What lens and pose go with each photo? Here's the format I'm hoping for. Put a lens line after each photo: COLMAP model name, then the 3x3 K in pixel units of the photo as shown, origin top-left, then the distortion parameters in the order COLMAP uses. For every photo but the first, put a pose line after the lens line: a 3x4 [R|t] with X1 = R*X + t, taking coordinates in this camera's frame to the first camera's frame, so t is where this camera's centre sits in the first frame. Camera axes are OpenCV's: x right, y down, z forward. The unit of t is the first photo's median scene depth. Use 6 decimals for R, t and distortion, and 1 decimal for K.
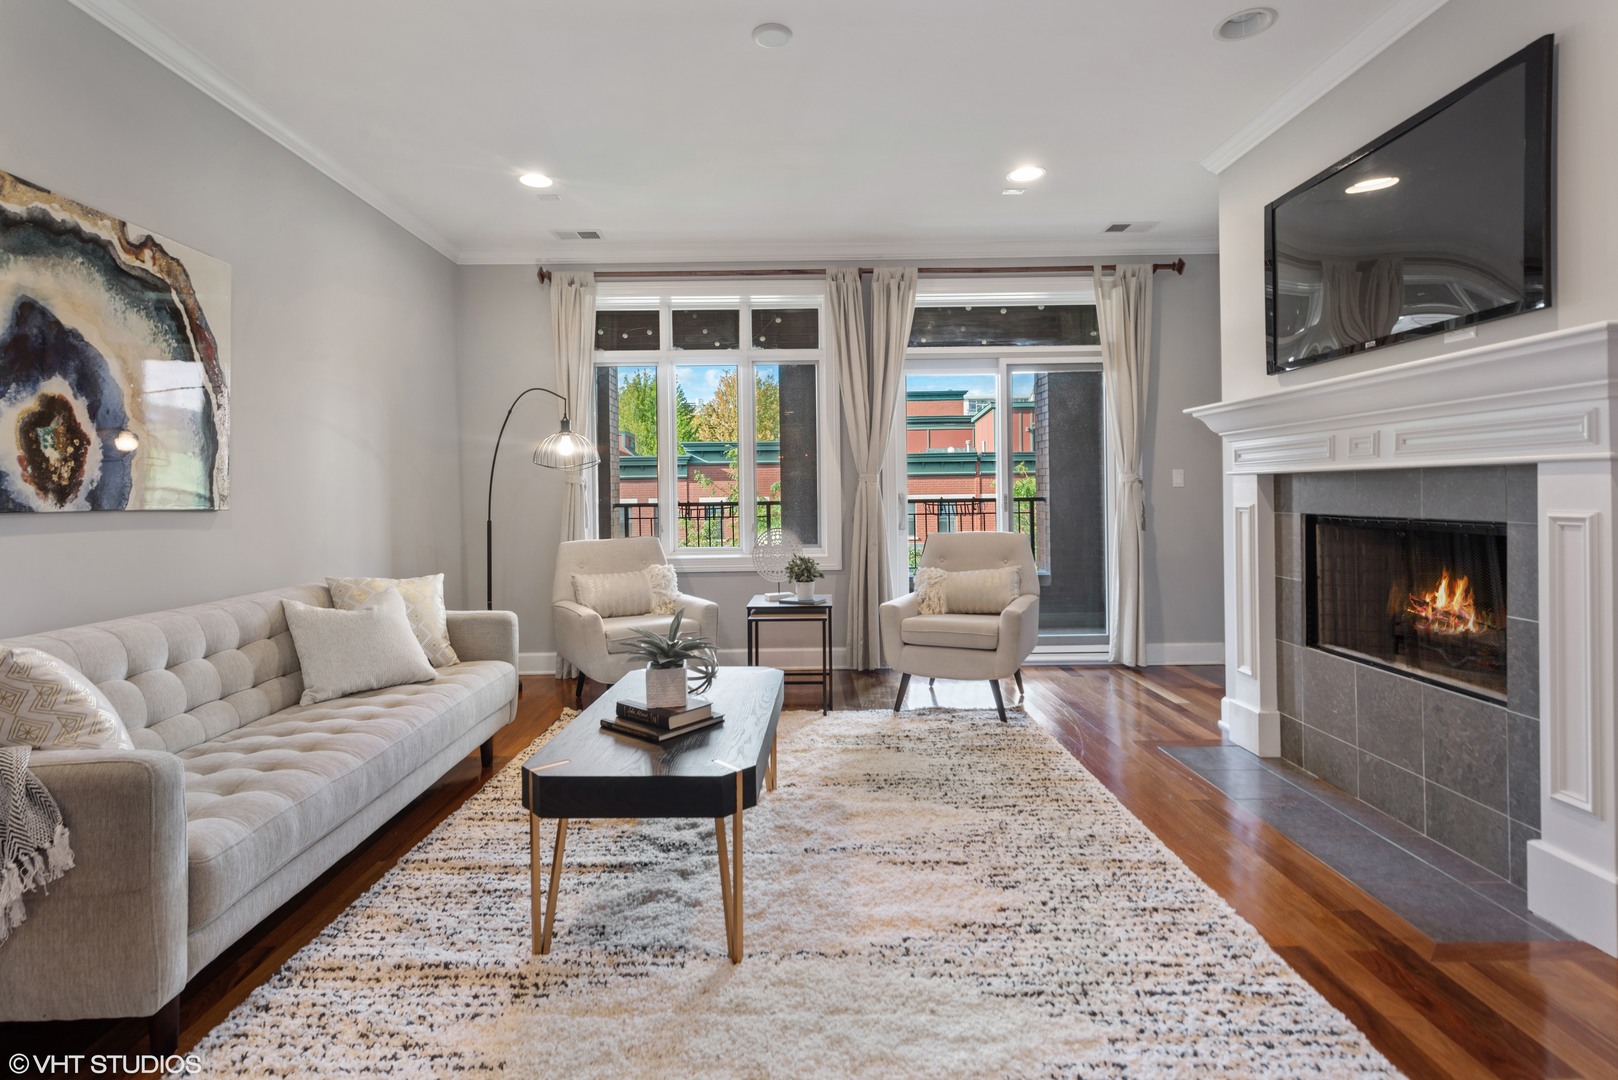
lens RADIAL K [[813.7, 0, 807.1], [0, 813.7, 498.3], [0, 0, 1]] dist [0.012938, -0.007958]
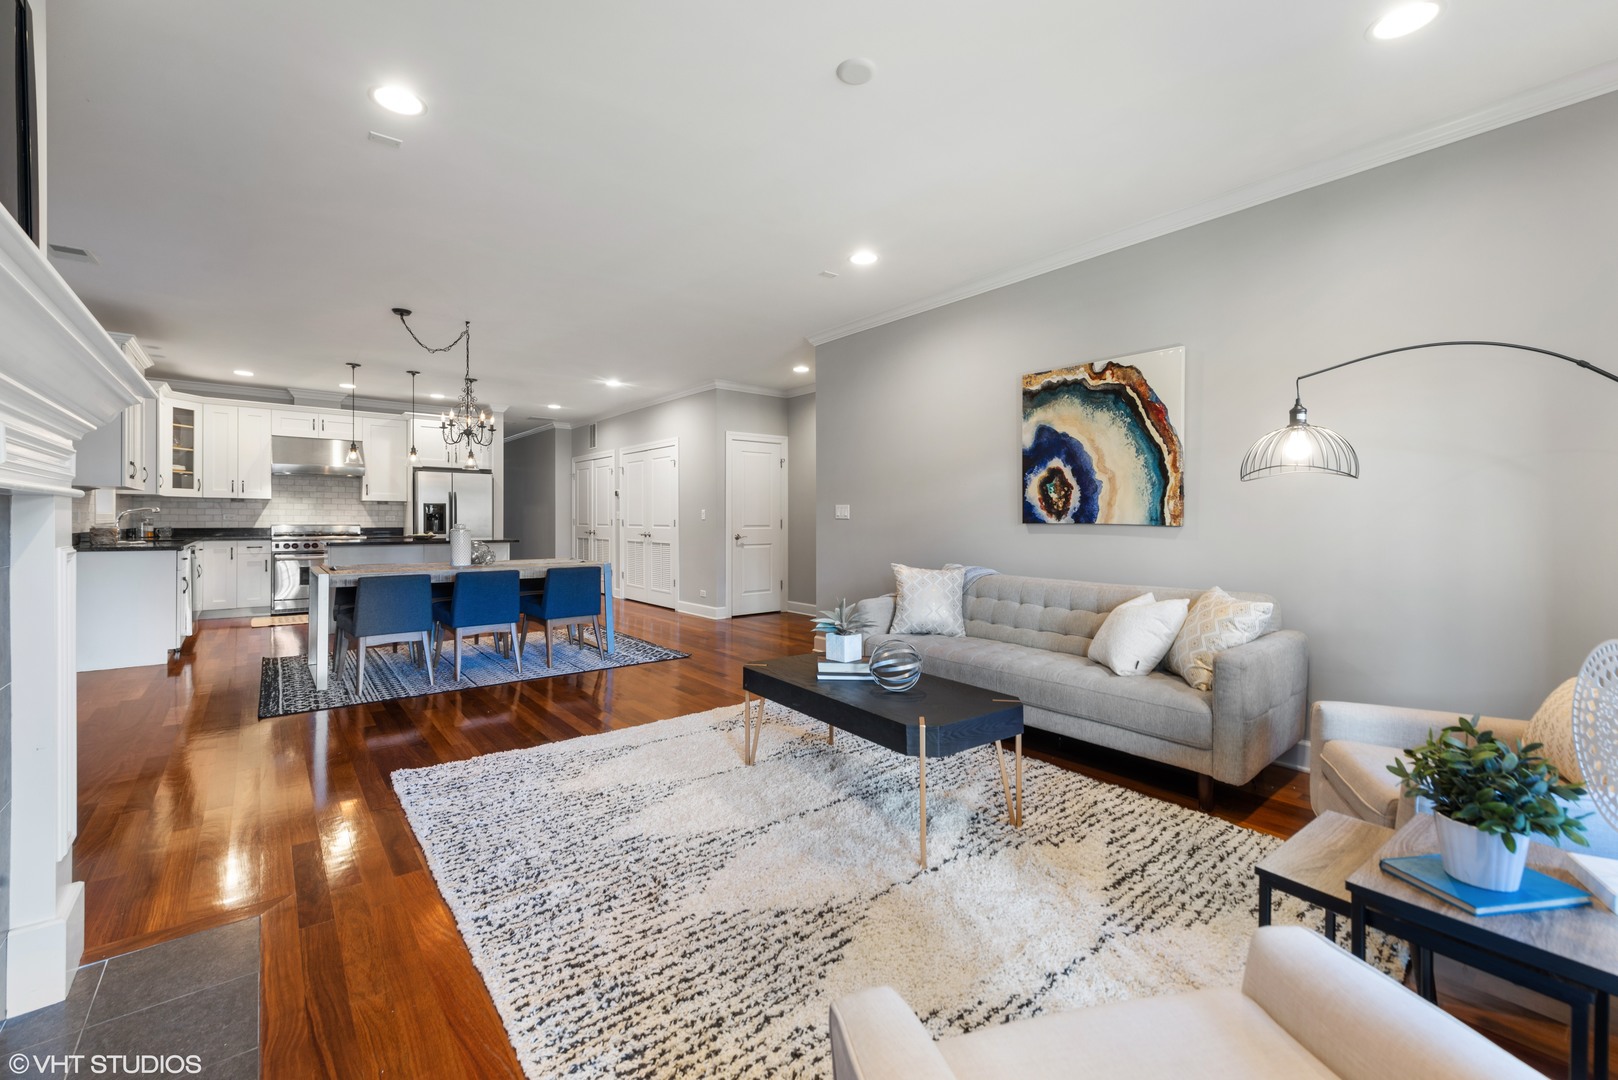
lens RADIAL K [[658.8, 0, 798.8], [0, 658.8, 524.5], [0, 0, 1]] dist [-0.000489, -0.000201]
pose [[-0.784226, 0.017365, -0.620232, 0.607071], [0.007403, 0.999799, 0.018632, -0.016132], [0.620431, 0.010020, -0.784197, 1.834804]]
